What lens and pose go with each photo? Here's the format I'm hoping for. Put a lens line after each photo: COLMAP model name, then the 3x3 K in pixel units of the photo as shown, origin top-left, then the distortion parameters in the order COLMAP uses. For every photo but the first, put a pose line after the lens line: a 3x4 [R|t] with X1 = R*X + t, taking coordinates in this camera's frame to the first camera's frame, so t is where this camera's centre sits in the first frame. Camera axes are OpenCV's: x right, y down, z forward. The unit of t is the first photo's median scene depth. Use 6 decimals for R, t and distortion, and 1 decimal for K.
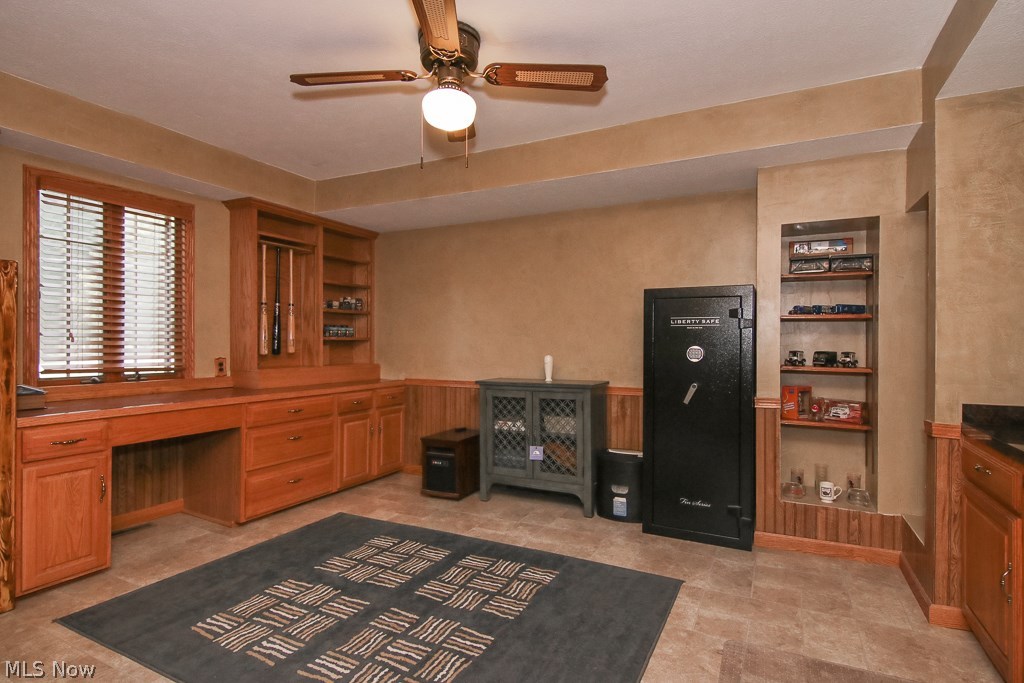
lens RADIAL K [[528.6, 0, 517.6], [0, 528.6, 341.5], [0, 0, 1]] dist [0.017928, -0.001952]
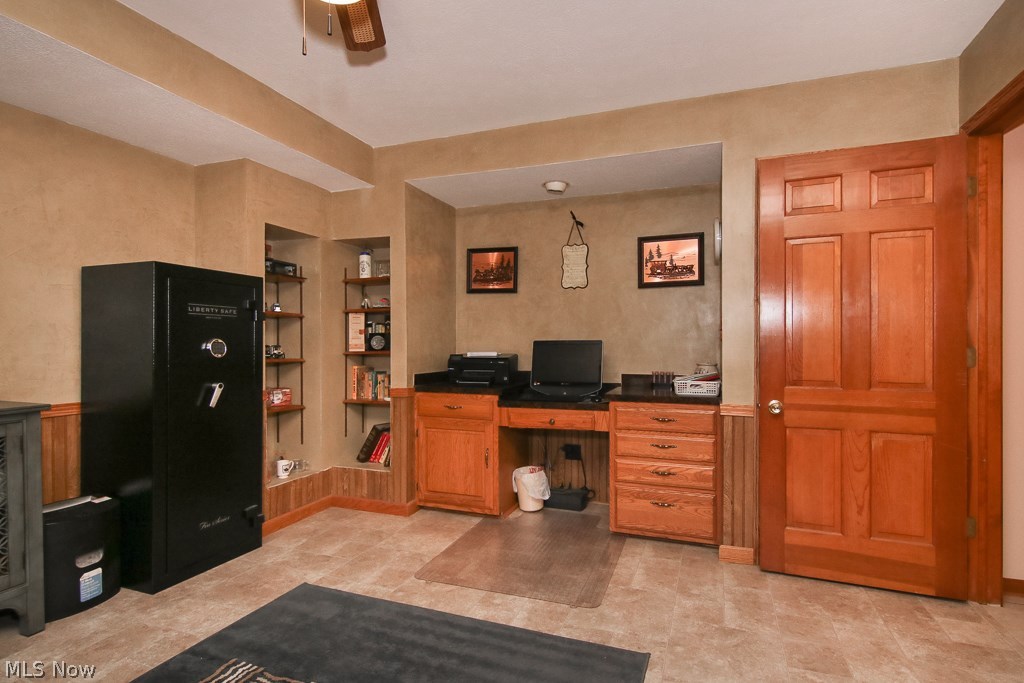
lens RADIAL K [[528.6, 0, 517.7], [0, 528.6, 343.8], [0, 0, 1]] dist [0.017928, -0.001952]
pose [[-0.105410, -0.000235, 0.994429, -0.582275], [0.002326, 0.999997, 0.000483, 0.017143], [-0.994426, 0.002364, -0.105410, 0.613424]]
